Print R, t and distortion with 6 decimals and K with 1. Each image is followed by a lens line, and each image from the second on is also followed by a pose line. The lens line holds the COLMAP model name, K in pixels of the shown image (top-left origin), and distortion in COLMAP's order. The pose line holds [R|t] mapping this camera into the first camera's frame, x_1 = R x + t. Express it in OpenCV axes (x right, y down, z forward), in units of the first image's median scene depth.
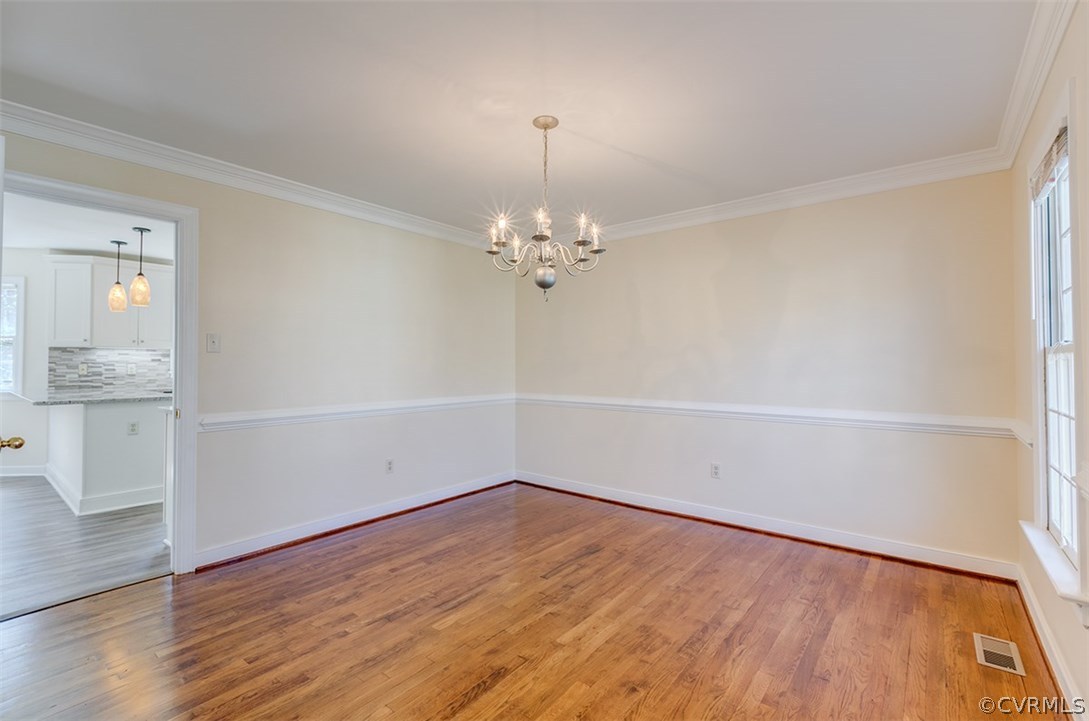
lens RADIAL K [[484.7, 0, 563.8], [0, 484.7, 359.1], [0, 0, 1]] dist [-0.000884, -0.000299]
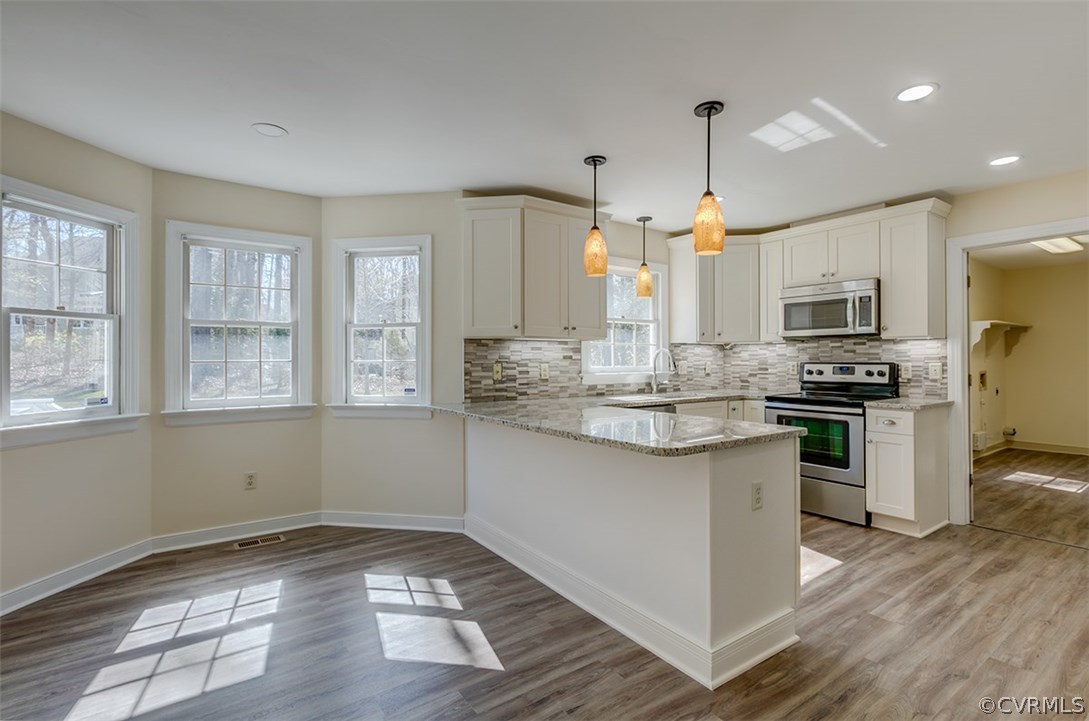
lens RADIAL K [[525.3, 0, 544.5], [0, 525.3, 360.5], [0, 0, 1]] dist [0.001121, 0.000085]
pose [[0.960527, -0.002290, -0.278176, -0.731266], [0.006131, 0.999897, 0.012939, -0.003192], [0.278118, -0.014134, 0.960443, 0.328081]]
